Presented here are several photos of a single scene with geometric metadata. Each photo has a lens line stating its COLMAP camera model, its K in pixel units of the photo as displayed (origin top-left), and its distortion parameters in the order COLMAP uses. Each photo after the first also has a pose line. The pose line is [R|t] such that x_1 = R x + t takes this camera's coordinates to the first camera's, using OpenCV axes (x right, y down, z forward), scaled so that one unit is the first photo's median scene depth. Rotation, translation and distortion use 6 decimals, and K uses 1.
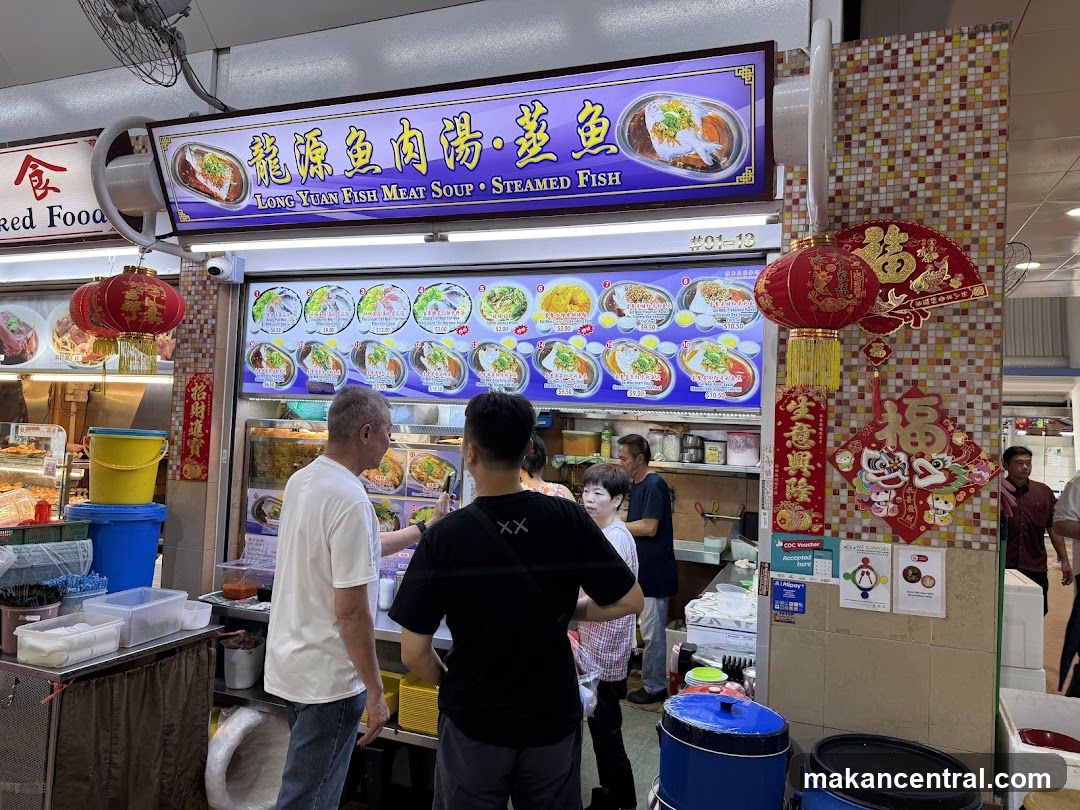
lens RADIAL K [[763.5, 0, 547.7], [0, 763.5, 402.0], [0, 0, 1]] dist [0.023656, -0.008459]
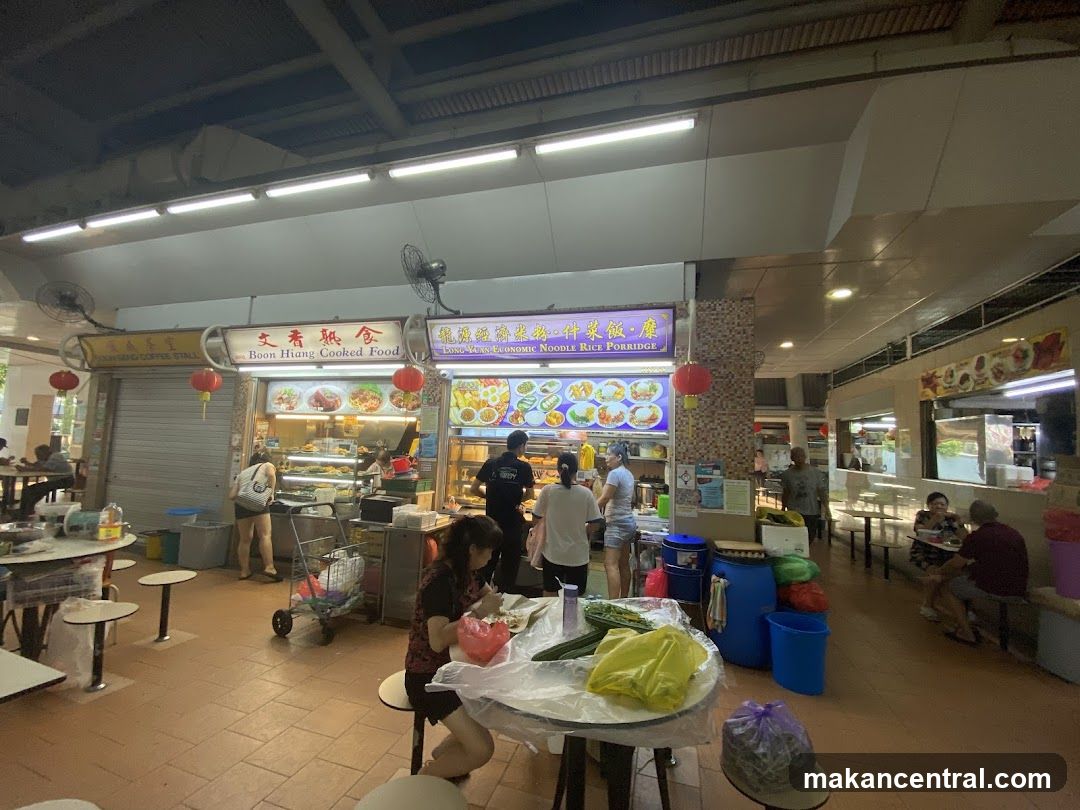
lens RADIAL K [[437.4, 0, 544.8], [0, 437.4, 407.9], [0, 0, 1]] dist [0.037735, 0.000033]
pose [[0.997388, 0.000901, 0.072229, -0.259808], [0.002041, 0.999171, -0.040653, -0.010424], [-0.072206, 0.040695, 0.996559, -0.496784]]
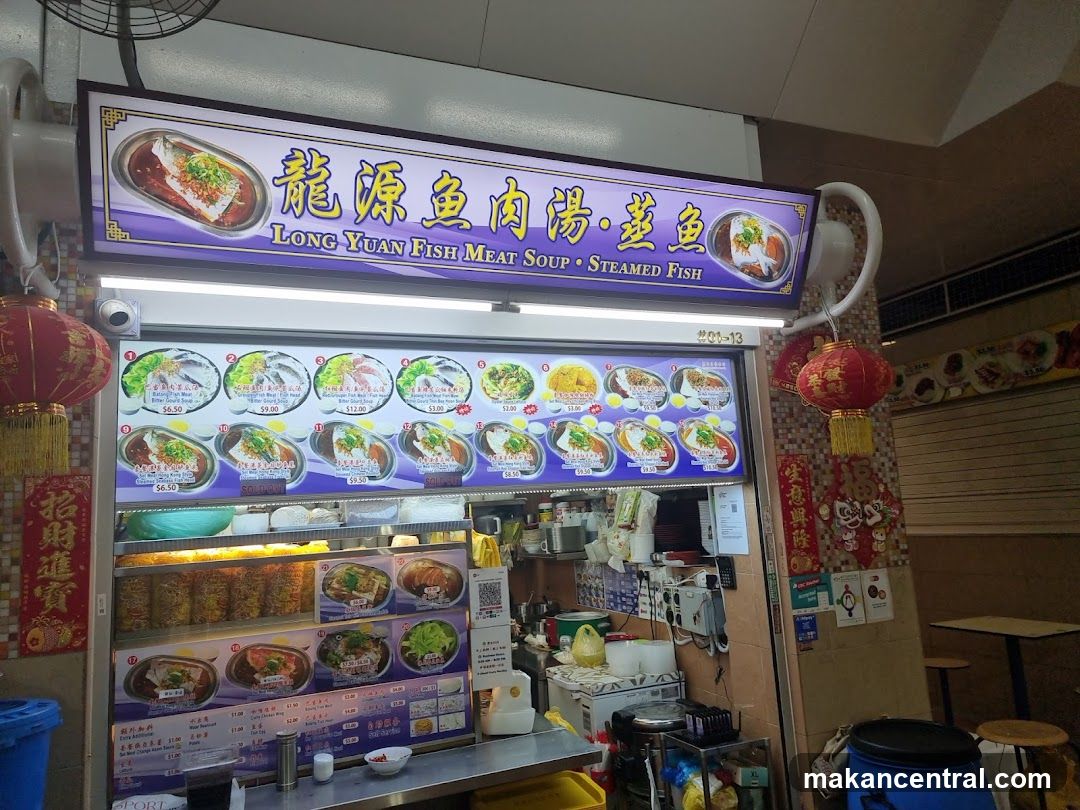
lens RADIAL K [[763.5, 0, 548.3], [0, 763.5, 402.2], [0, 0, 1]] dist [0.023656, -0.008459]
pose [[0.720173, 0.017517, 0.693573, -0.760059], [0.065771, 0.993455, -0.093385, -0.015196], [-0.690670, 0.112871, 0.714308, 0.338260]]
